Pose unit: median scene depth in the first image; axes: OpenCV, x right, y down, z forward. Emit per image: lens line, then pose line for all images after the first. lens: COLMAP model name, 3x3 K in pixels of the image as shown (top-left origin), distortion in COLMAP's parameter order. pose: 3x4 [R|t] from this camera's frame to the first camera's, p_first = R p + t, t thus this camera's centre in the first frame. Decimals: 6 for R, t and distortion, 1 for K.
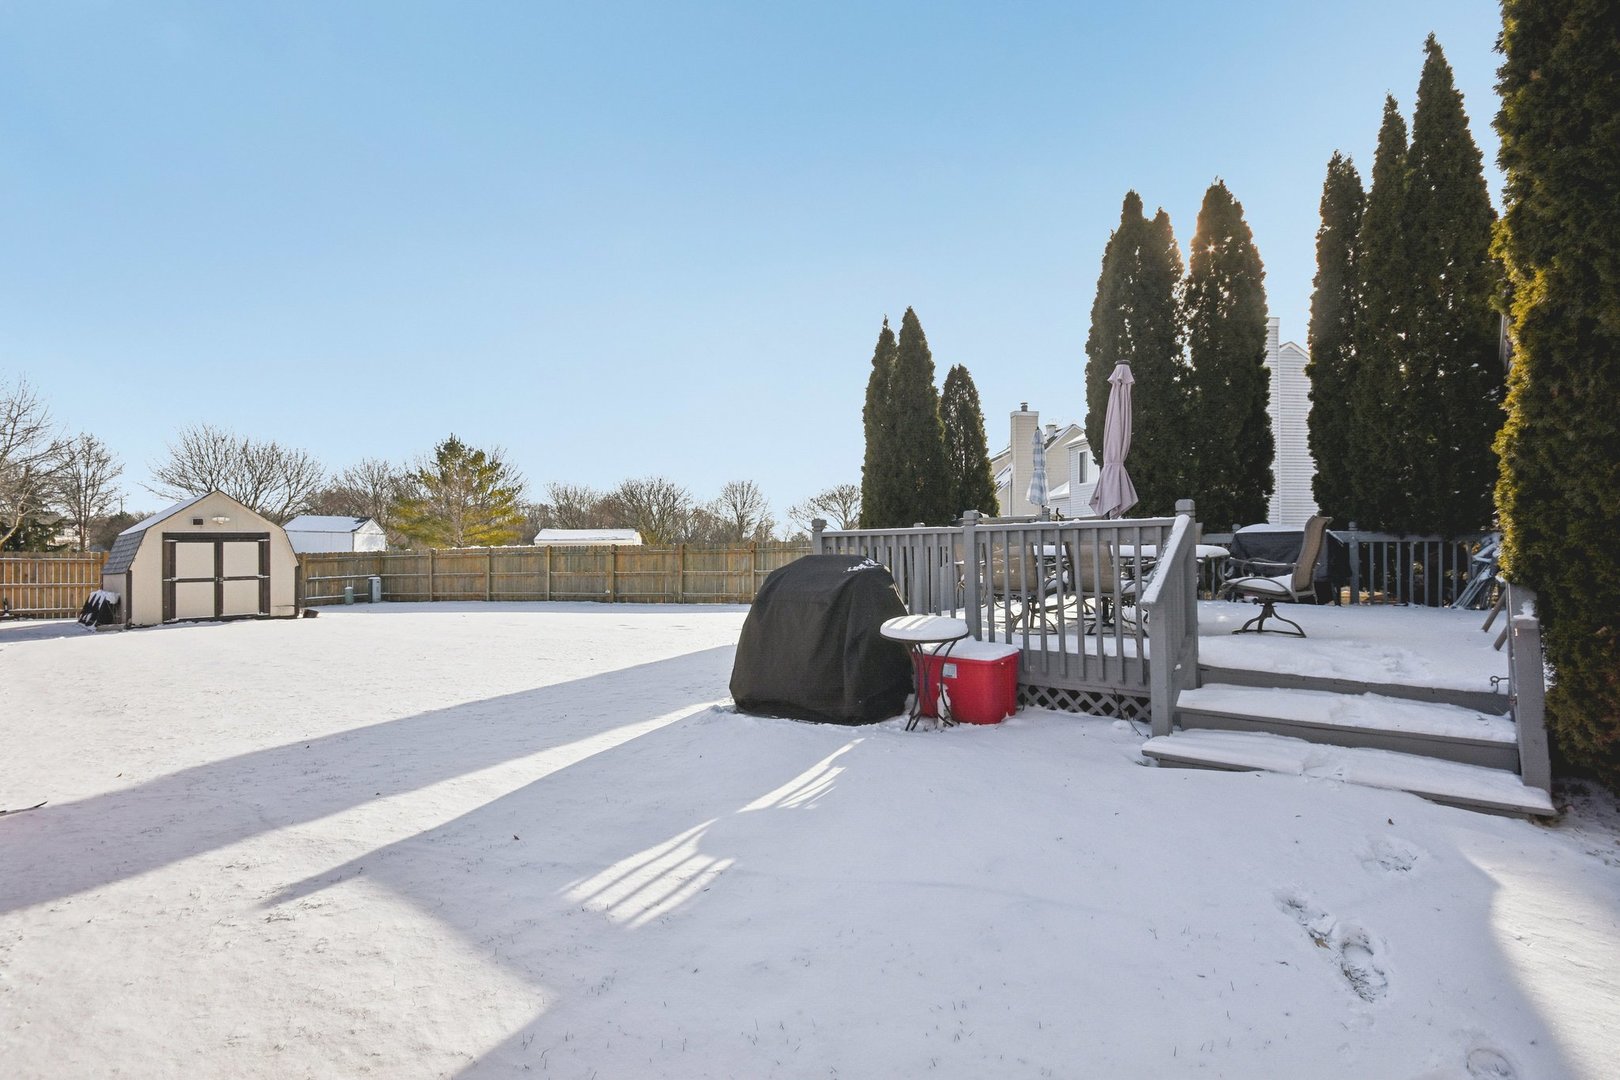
lens RADIAL K [[724.8, 0, 810.0], [0, 724.8, 540.0], [0, 0, 1]] dist [-0.001420, 0.000233]
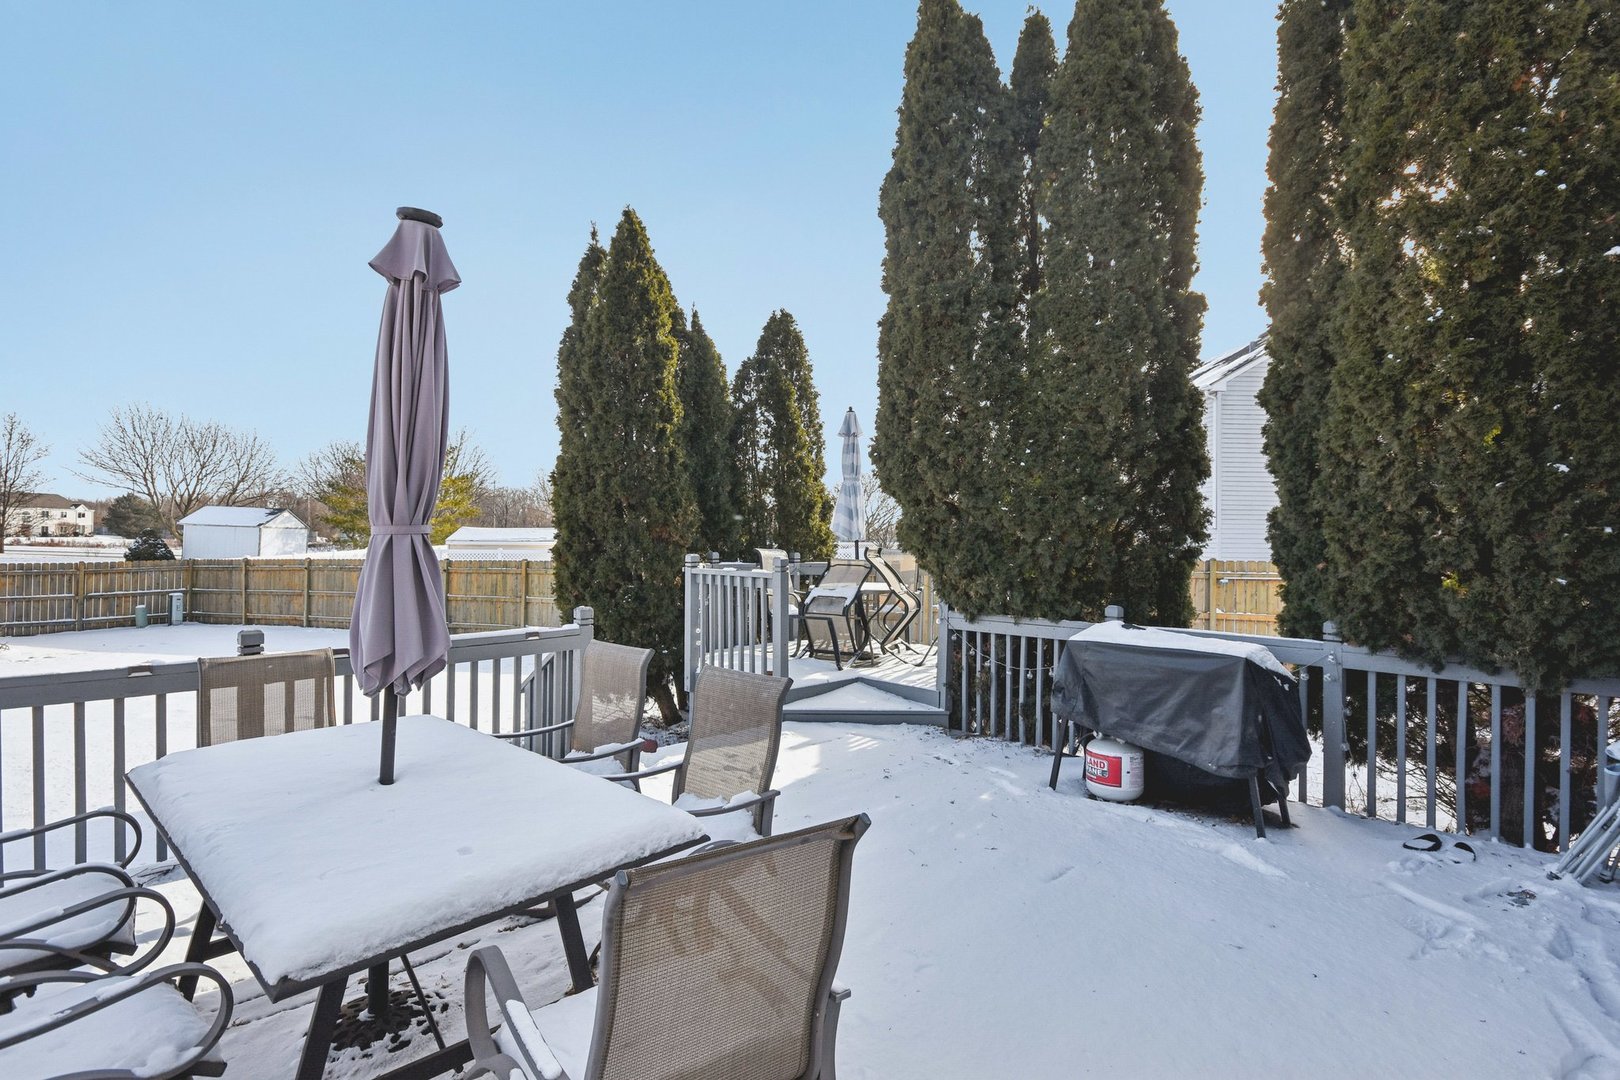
lens RADIAL K [[802.5, 0, 809.2], [0, 802.5, 527.4], [0, 0, 1]] dist [0.012608, -0.000821]
pose [[0.996307, 0.013119, -0.084859, 0.409539], [-0.013343, 0.999909, -0.002068, -0.068373], [0.084825, 0.003192, 0.996391, 0.414137]]
